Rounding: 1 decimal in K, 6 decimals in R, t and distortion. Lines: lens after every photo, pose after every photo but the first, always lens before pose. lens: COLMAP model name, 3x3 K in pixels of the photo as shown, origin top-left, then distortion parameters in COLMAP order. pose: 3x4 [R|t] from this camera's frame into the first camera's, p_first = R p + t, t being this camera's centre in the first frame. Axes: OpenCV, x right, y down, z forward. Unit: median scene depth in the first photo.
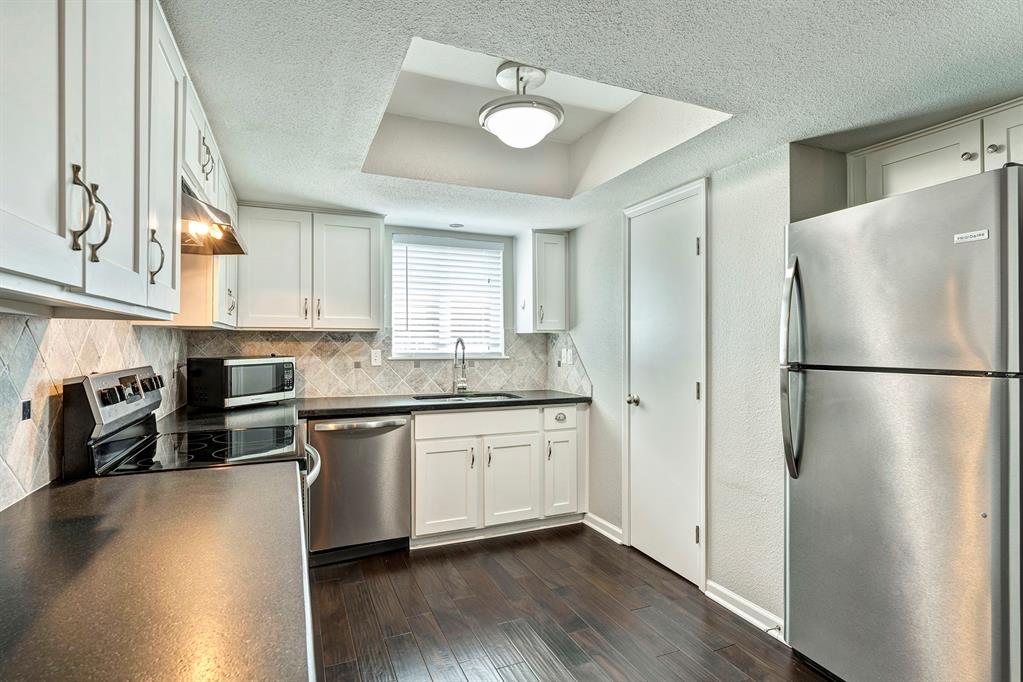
lens RADIAL K [[502.6, 0, 511.5], [0, 502.6, 341.0], [0, 0, 1]] dist [0.000534, 0.000087]
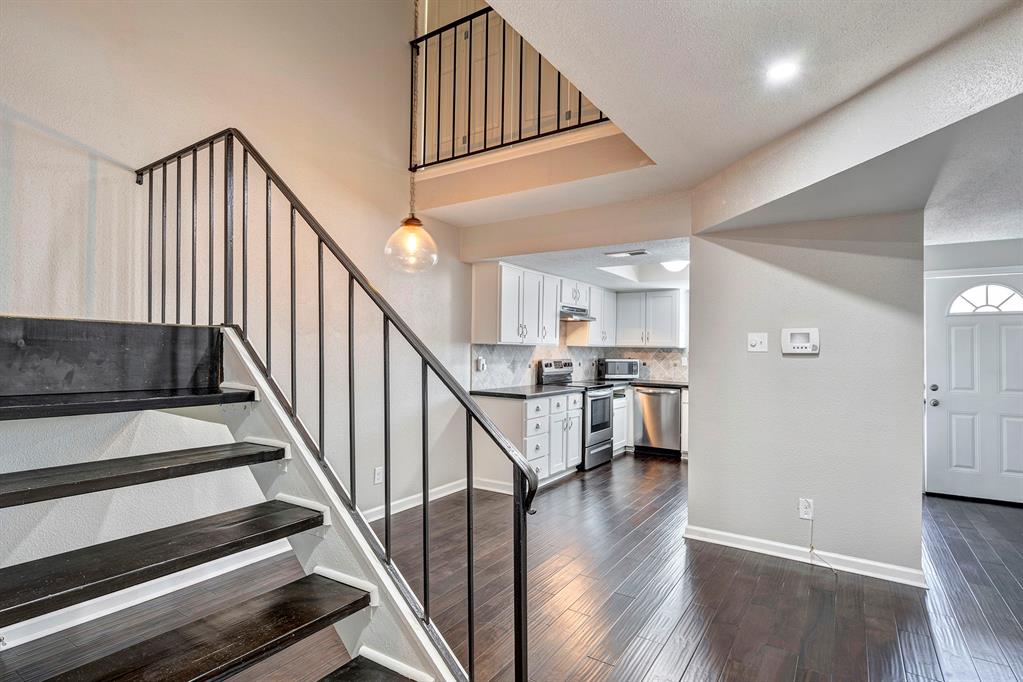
lens RADIAL K [[487.3, 0, 511.5], [0, 487.3, 341.0], [0, 0, 1]] dist [0.001710, -0.000594]
pose [[0.526067, -0.006014, -0.850422, 1.113108], [-0.012941, 0.999803, -0.015076, -0.009206], [0.850345, 0.018937, 0.525885, -0.603747]]
